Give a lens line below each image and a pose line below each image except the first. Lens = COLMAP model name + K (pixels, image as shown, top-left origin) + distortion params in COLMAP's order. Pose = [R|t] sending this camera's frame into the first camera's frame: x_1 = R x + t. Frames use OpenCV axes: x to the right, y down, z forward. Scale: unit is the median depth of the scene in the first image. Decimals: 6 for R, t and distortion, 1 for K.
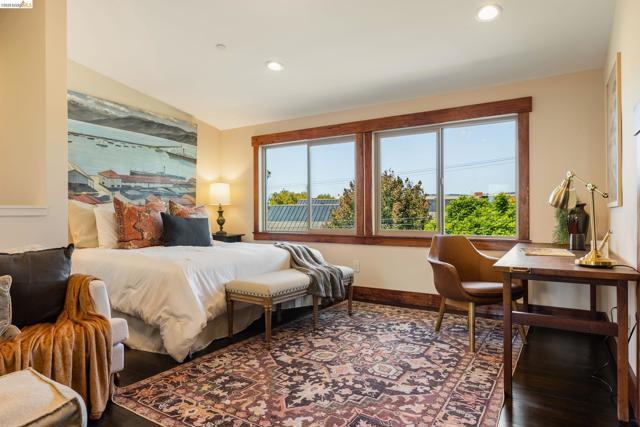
lens RADIAL K [[388.7, 0, 303.2], [0, 388.7, 211.5], [0, 0, 1]] dist [-0.001245, 0.003271]
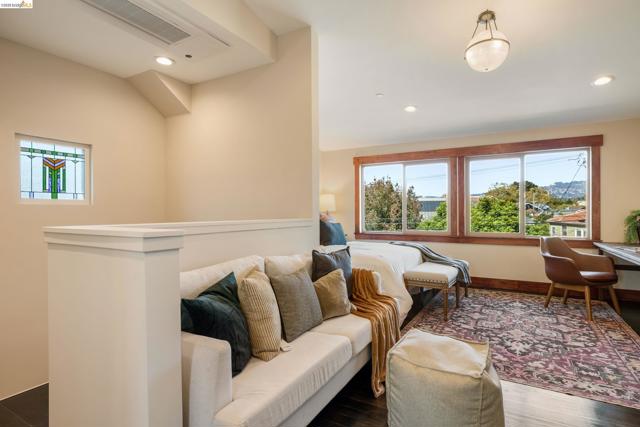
lens RADIAL K [[335.3, 0, 318.0], [0, 335.3, 212.1], [0, 0, 1]] dist [-0.002529, 0.000956]
pose [[0.999296, 0.000440, 0.037519, -0.607050], [-0.000533, 0.999997, 0.002478, -0.035608], [-0.037518, -0.002496, 0.999293, -0.178496]]
